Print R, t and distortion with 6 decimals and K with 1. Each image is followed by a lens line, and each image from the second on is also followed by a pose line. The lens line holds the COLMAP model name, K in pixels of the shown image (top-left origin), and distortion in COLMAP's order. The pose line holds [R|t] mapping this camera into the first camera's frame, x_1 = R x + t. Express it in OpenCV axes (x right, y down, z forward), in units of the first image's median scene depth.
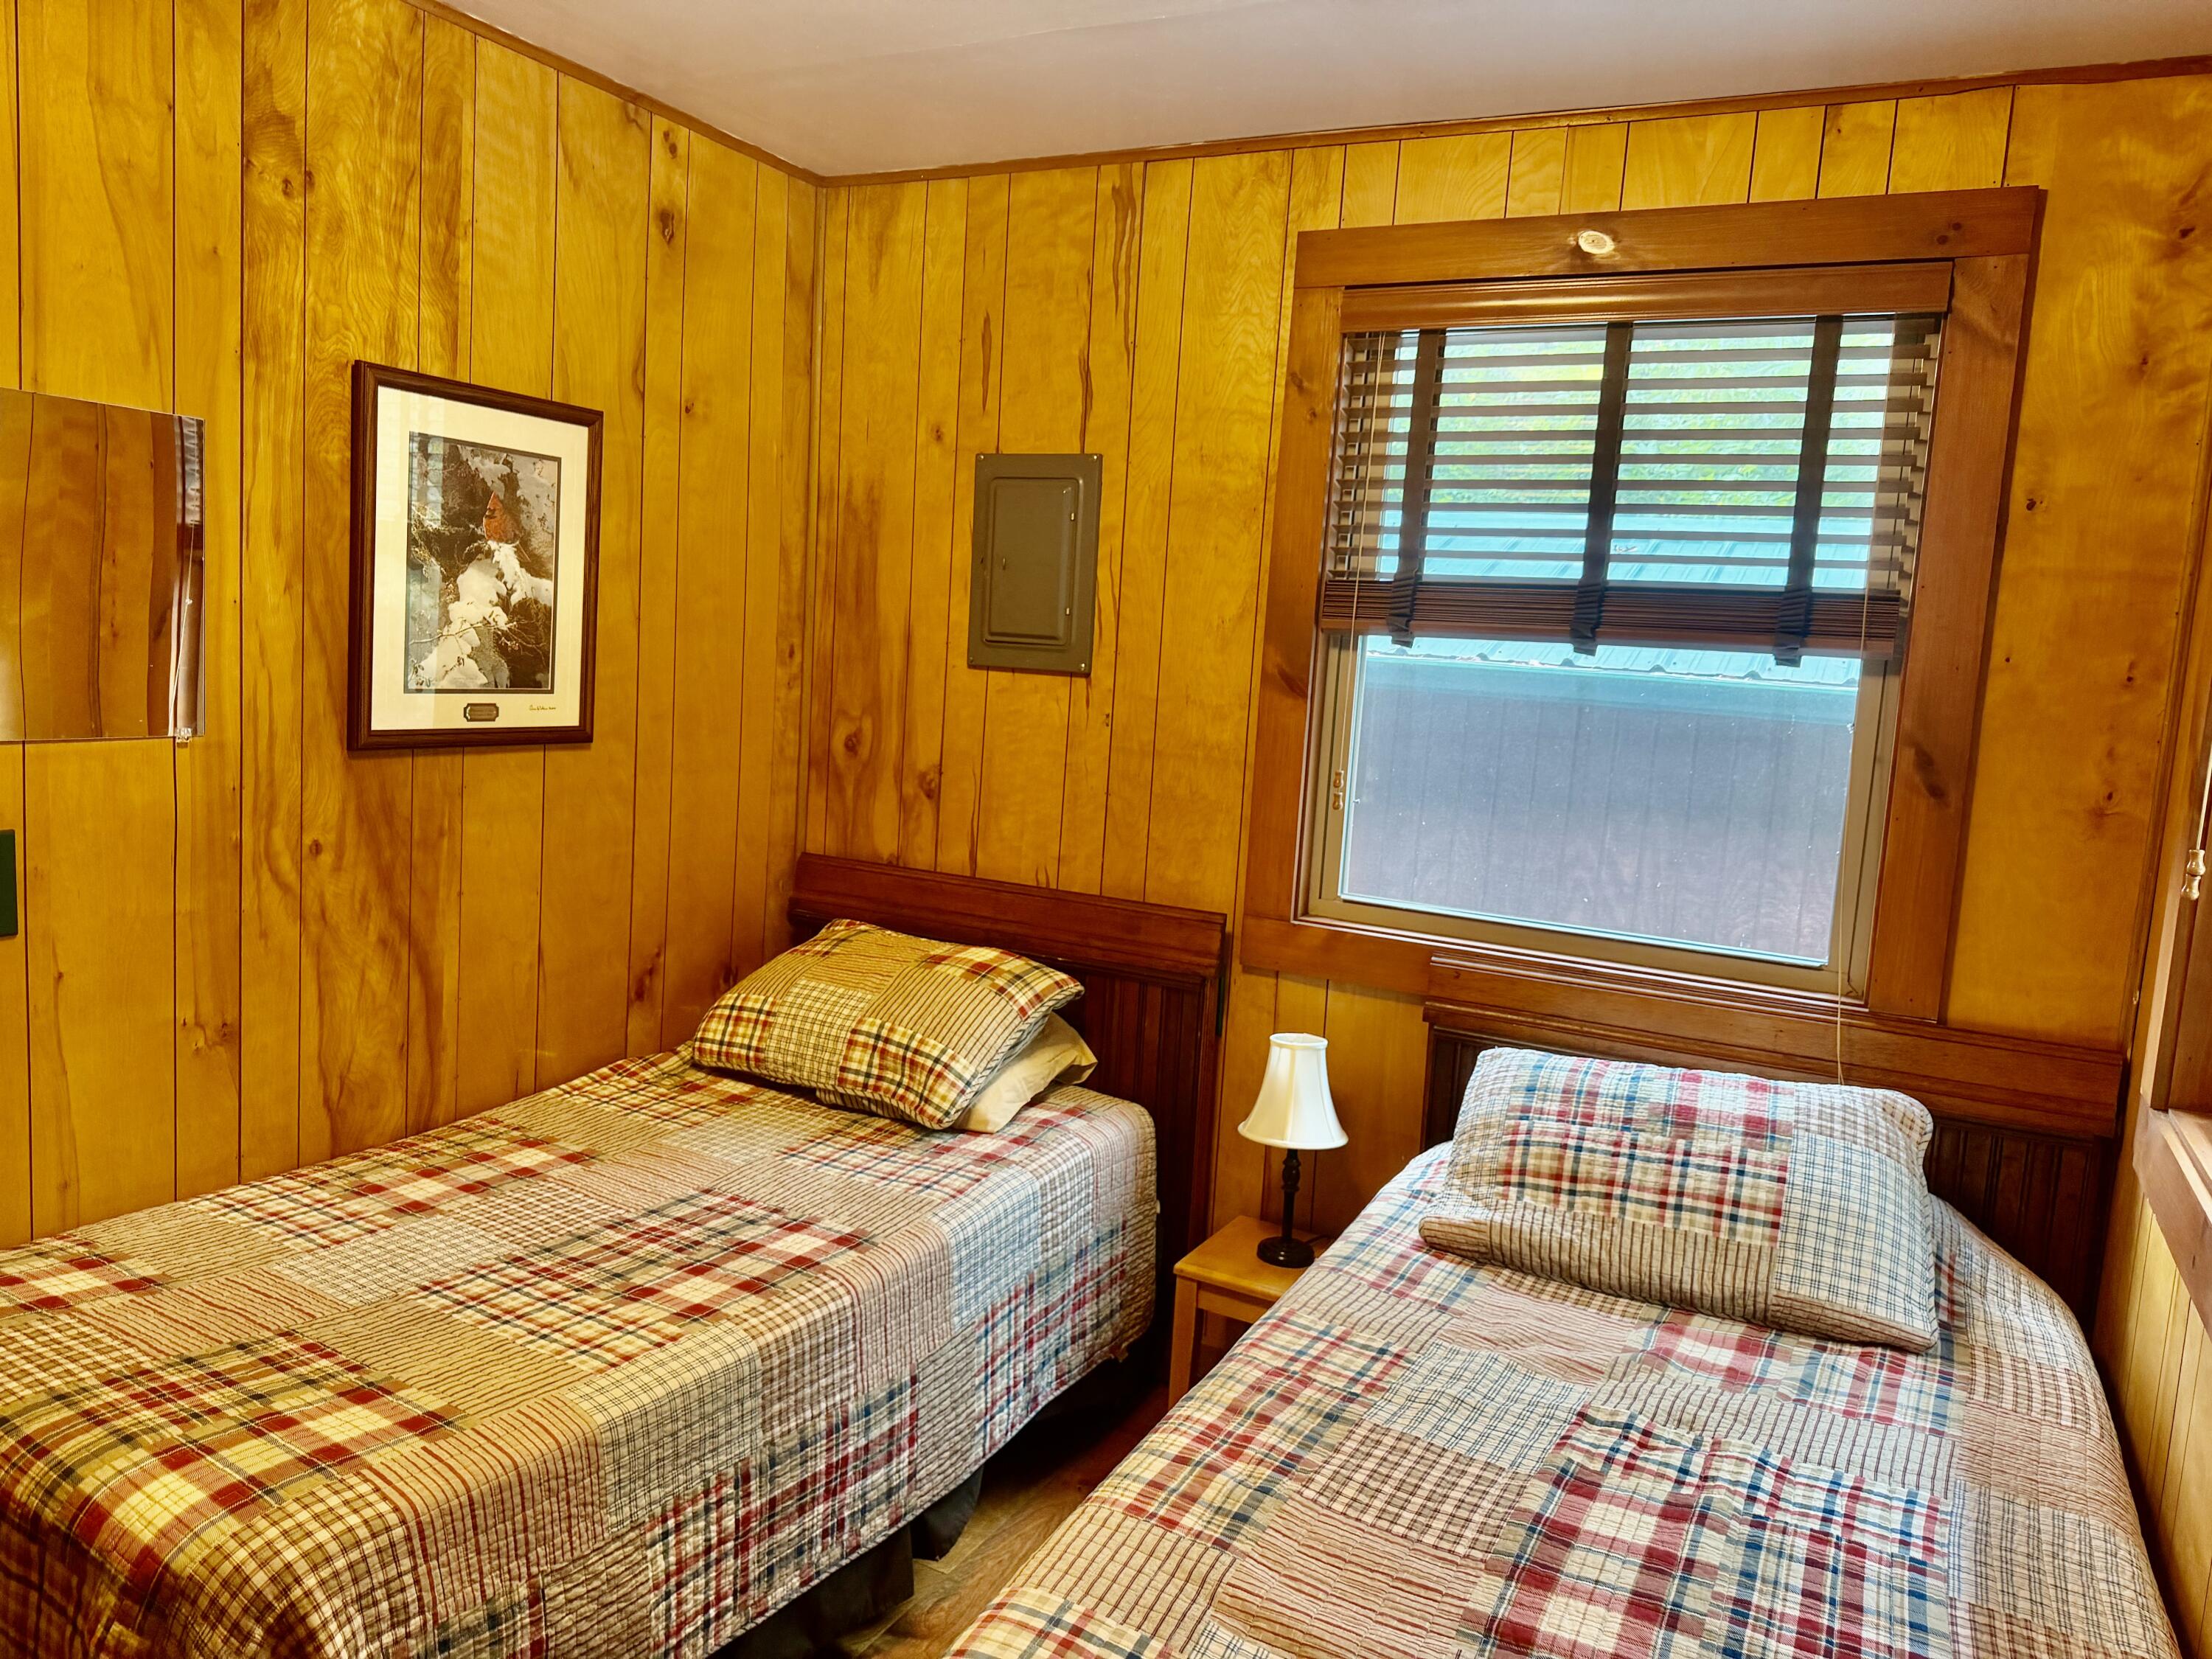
lens RADIAL K [[1567.3, 0, 1135.9], [0, 1567.3, 813.3], [0, 0, 1]] dist [0.154097, -0.294970]
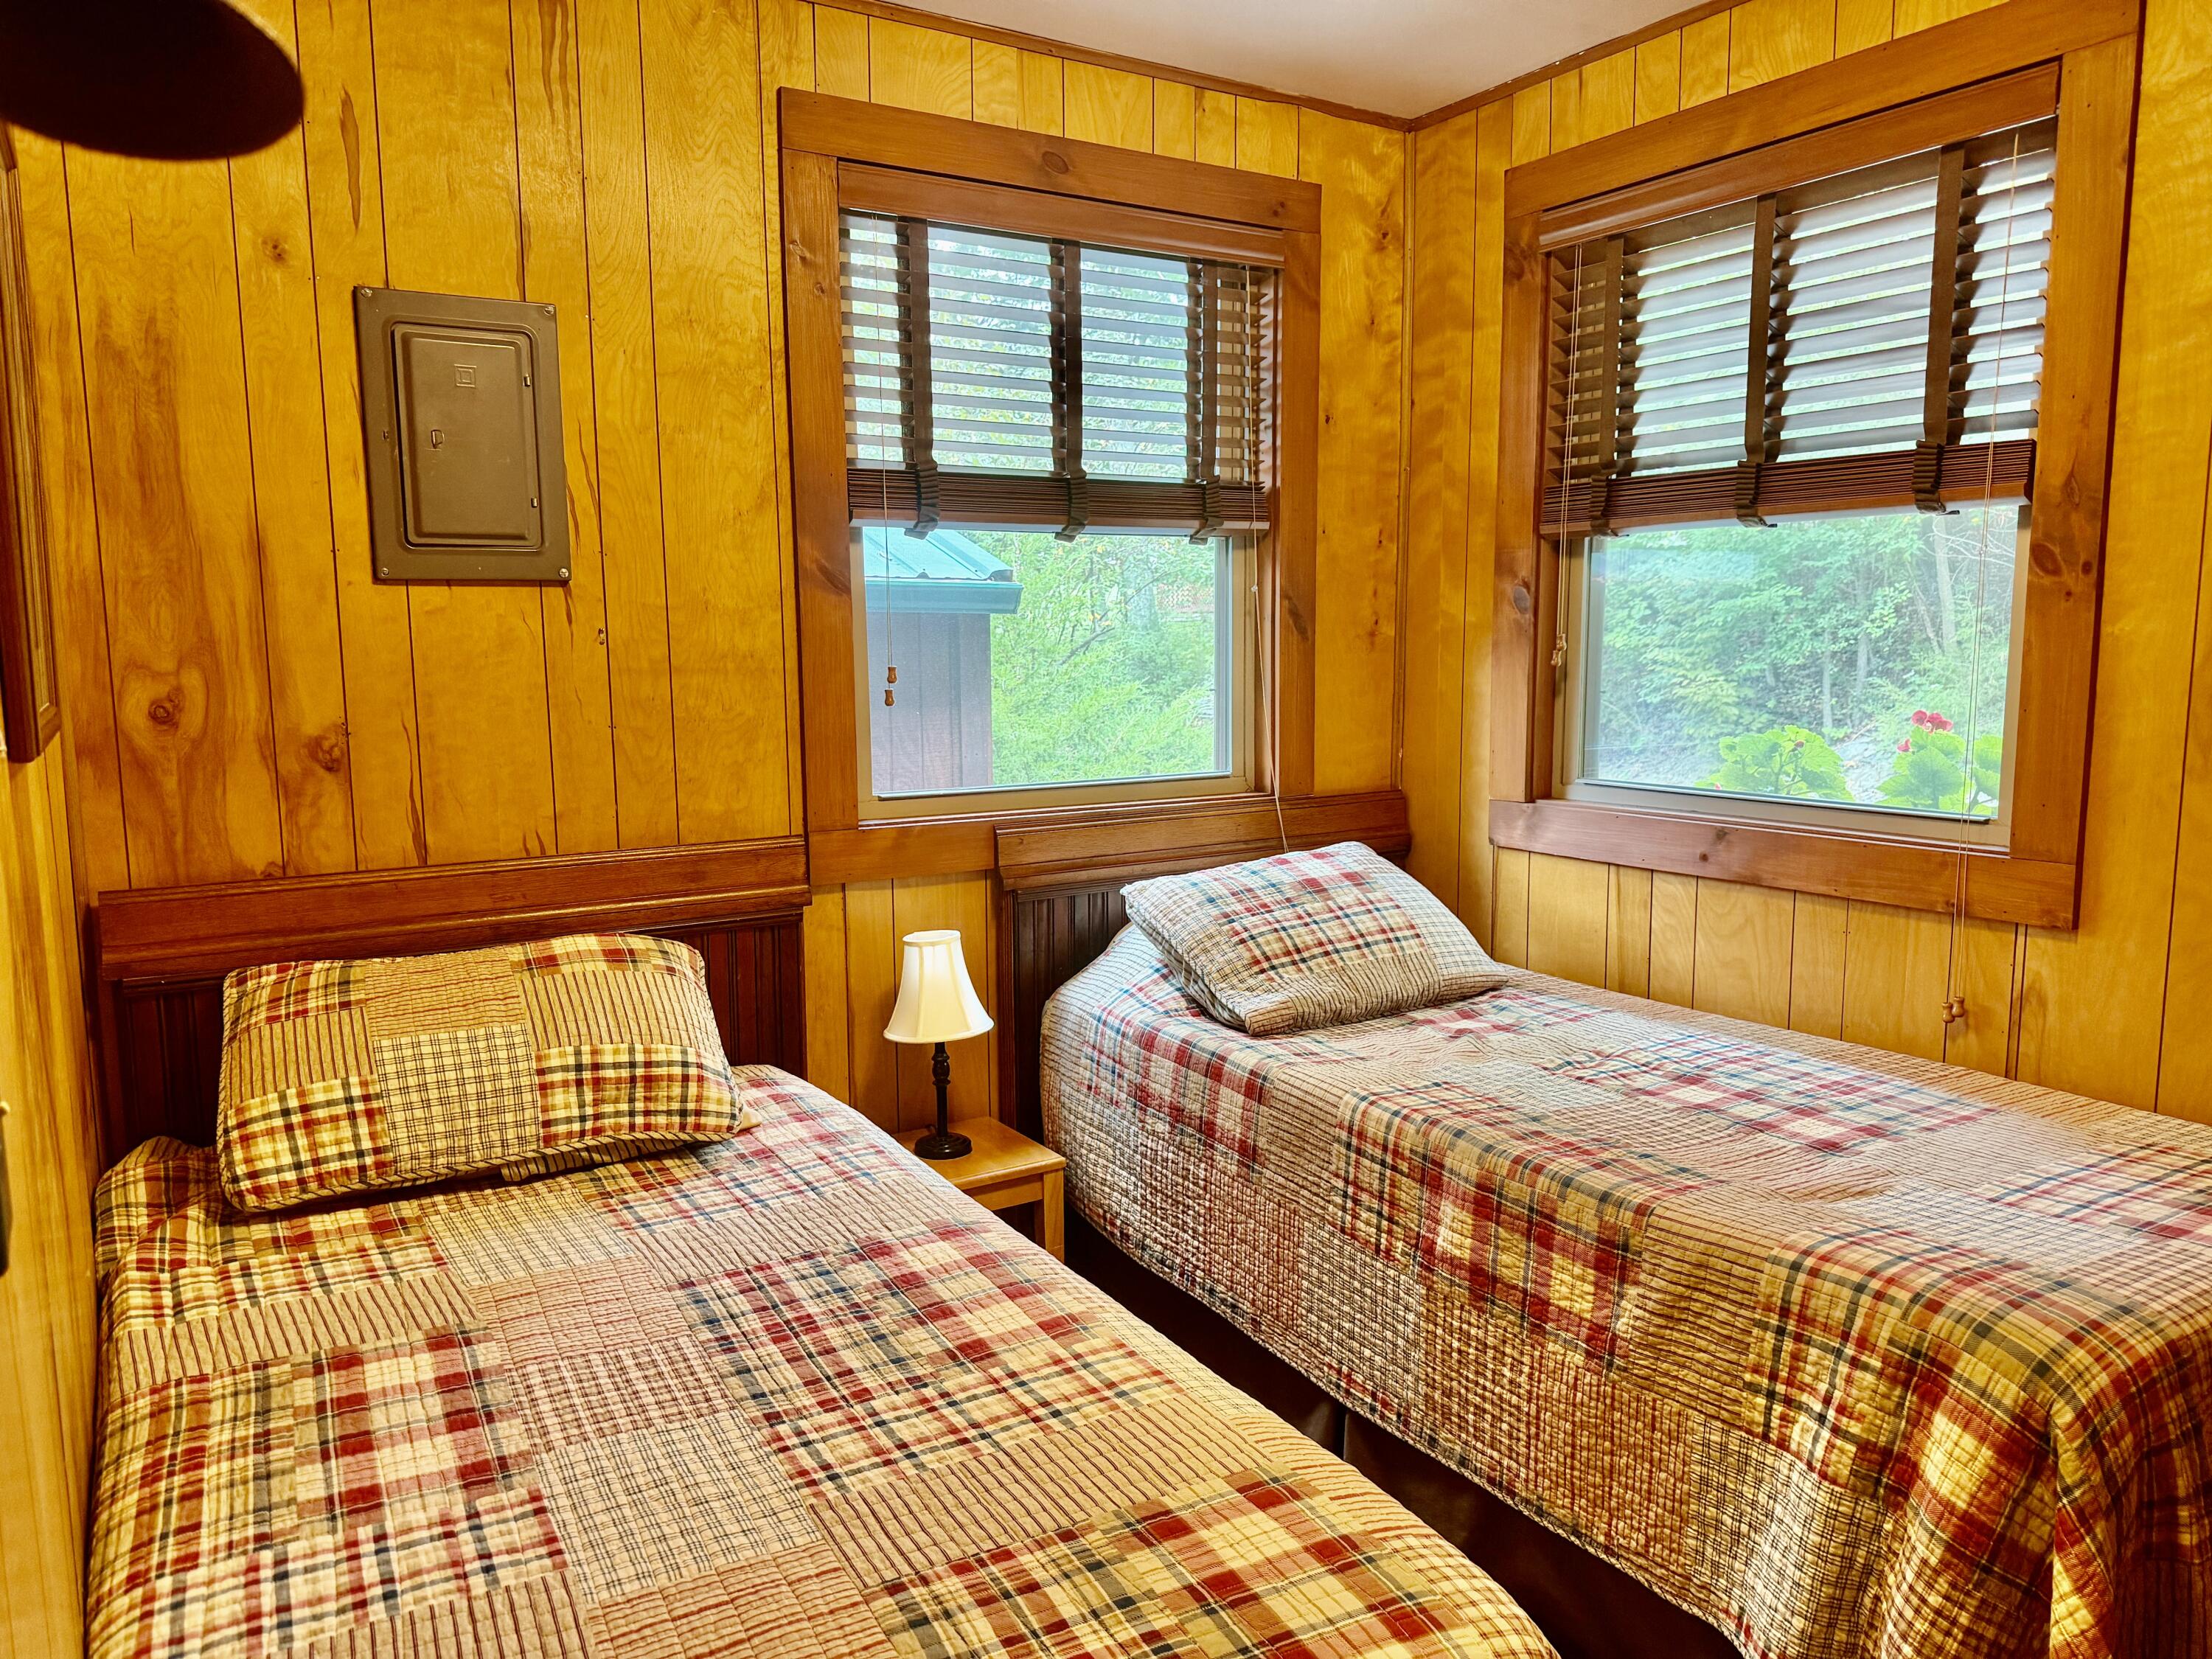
lens RADIAL K [[1571.0, 0, 1111.2], [0, 1571.0, 823.9], [0, 0, 1]] dist [0.073604, -0.110517]
pose [[0.502324, -0.174554, 0.846877, -0.661178], [0.132020, 0.983412, 0.124388, -0.034047], [-0.854541, 0.049321, 0.517036, 0.384099]]
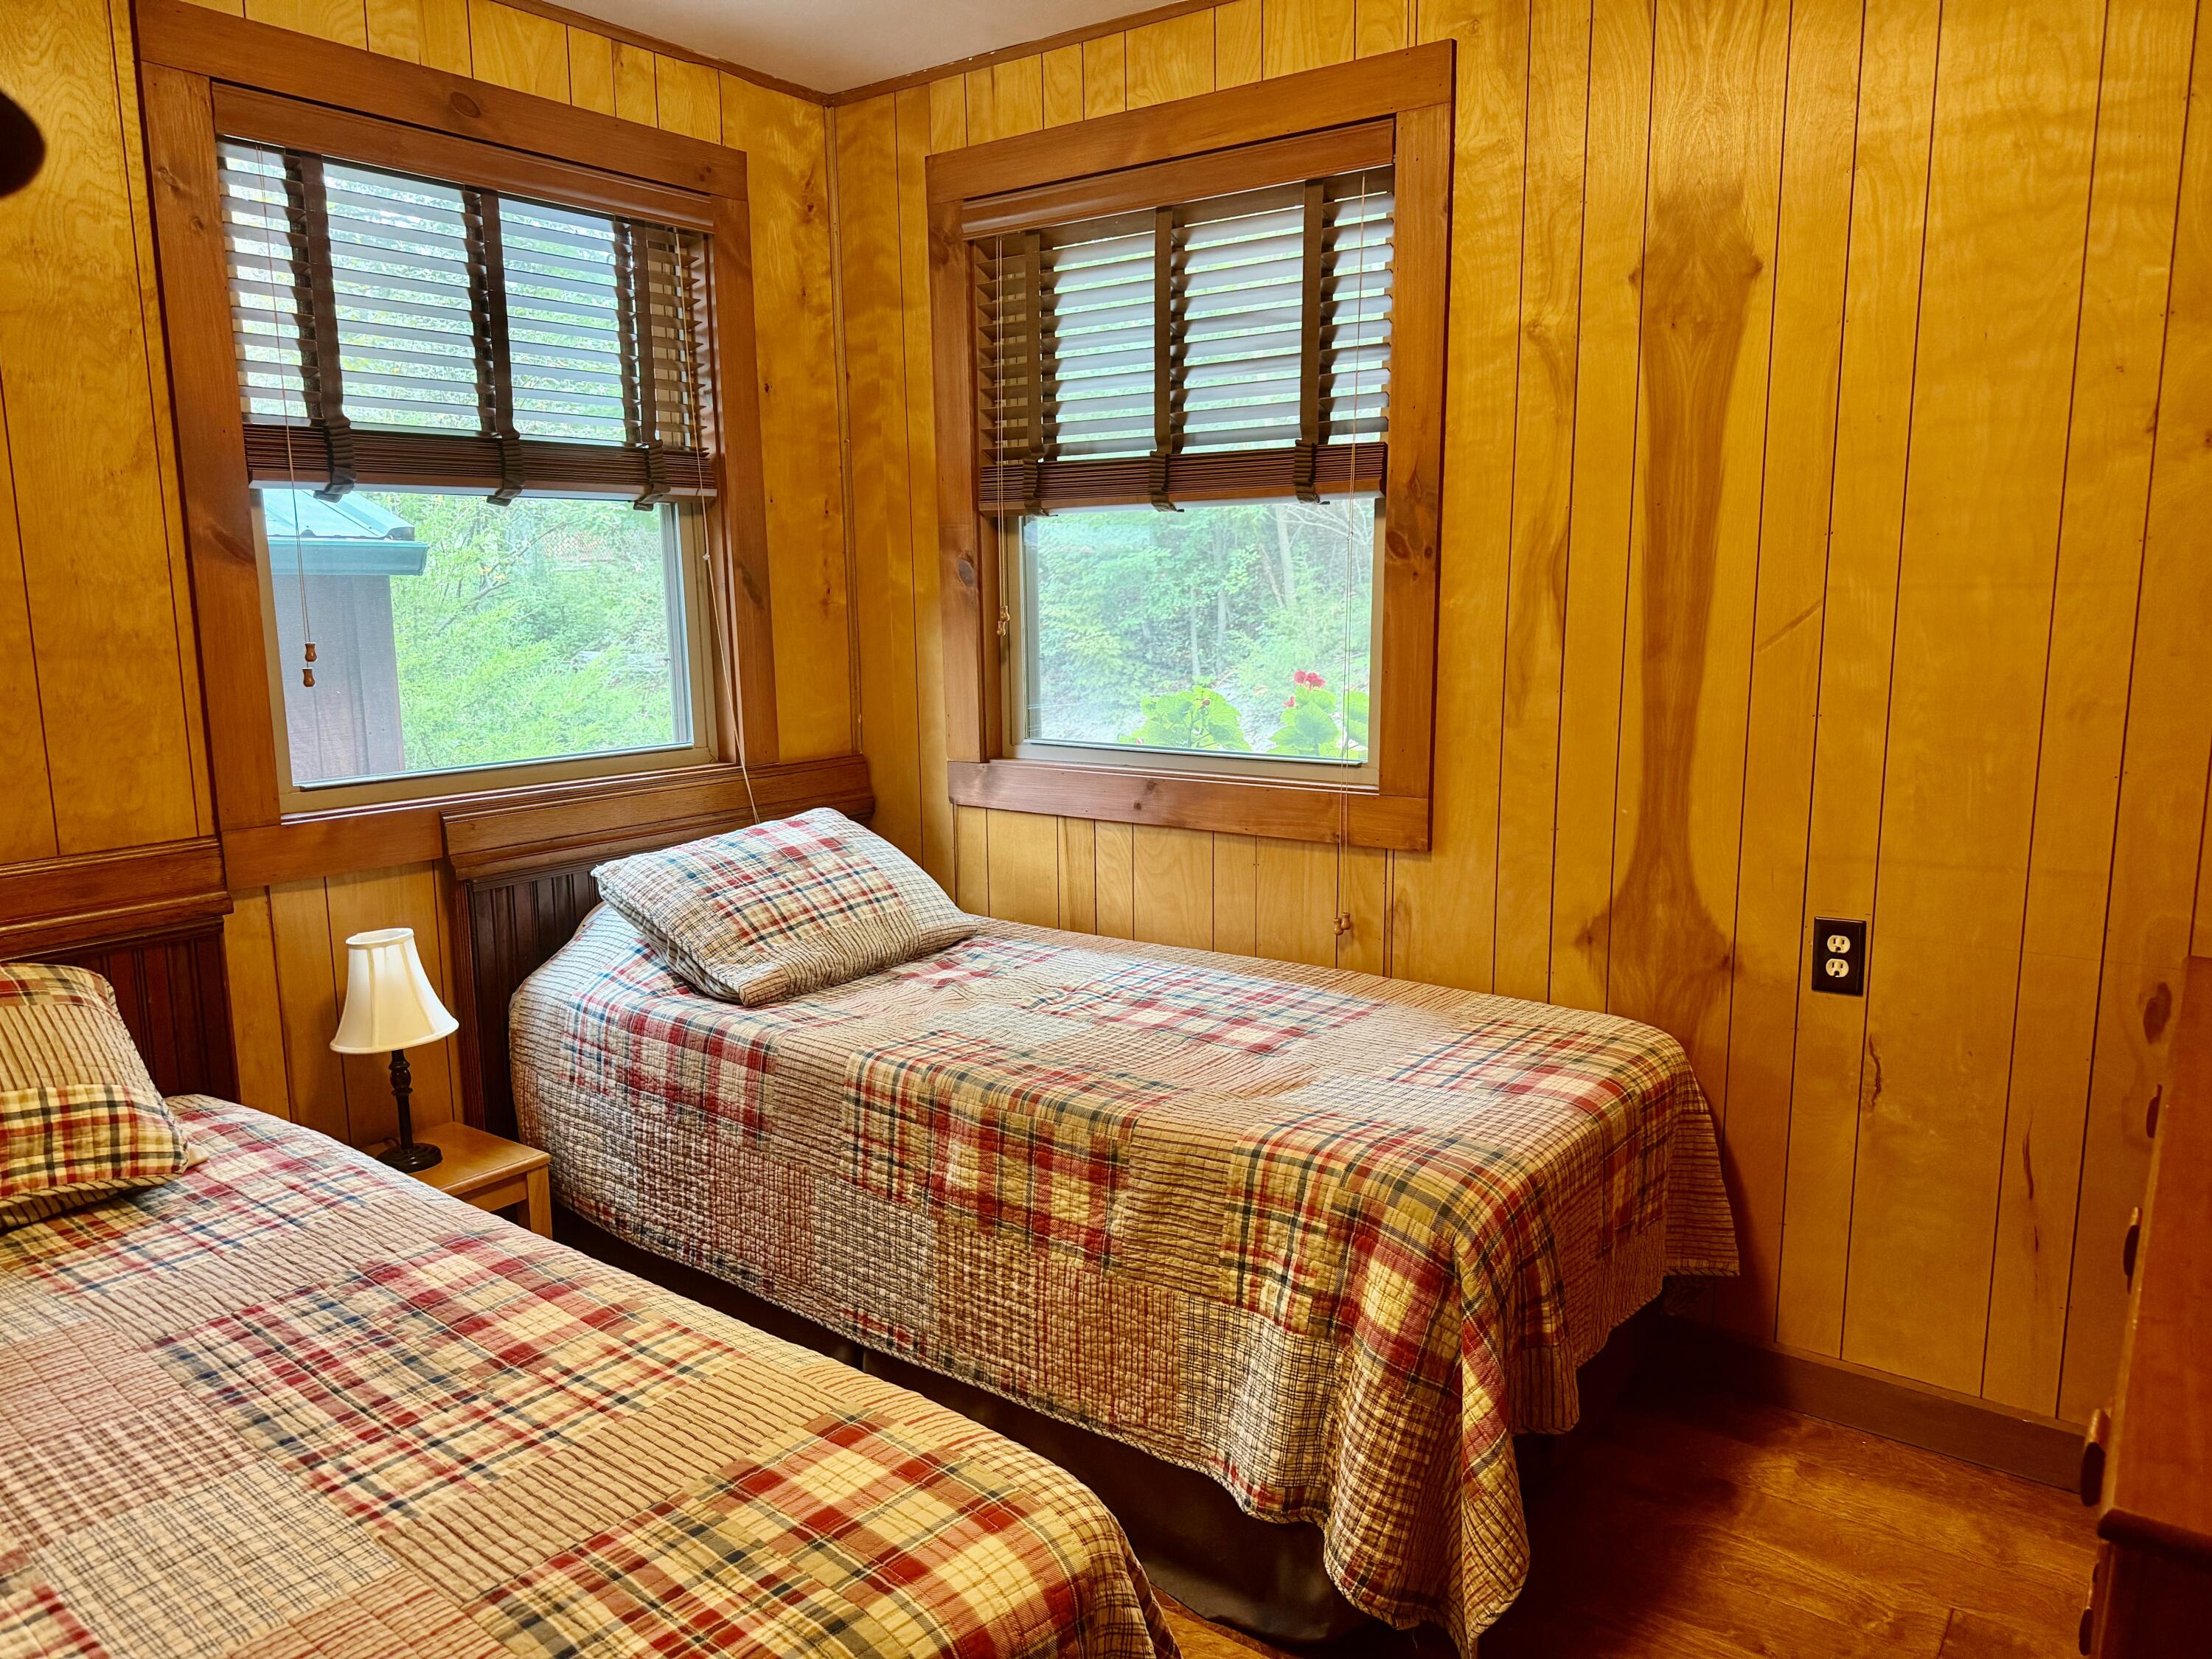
lens RADIAL K [[1567.0, 0, 1106.0], [0, 1567.0, 829.5], [0, 0, 1]] dist [0.080080, -0.109808]
pose [[0.152331, -0.222973, 0.962849, -0.705800], [0.123731, 0.970856, 0.205252, -0.054085], [-0.980554, 0.087868, 0.175481, 0.412289]]
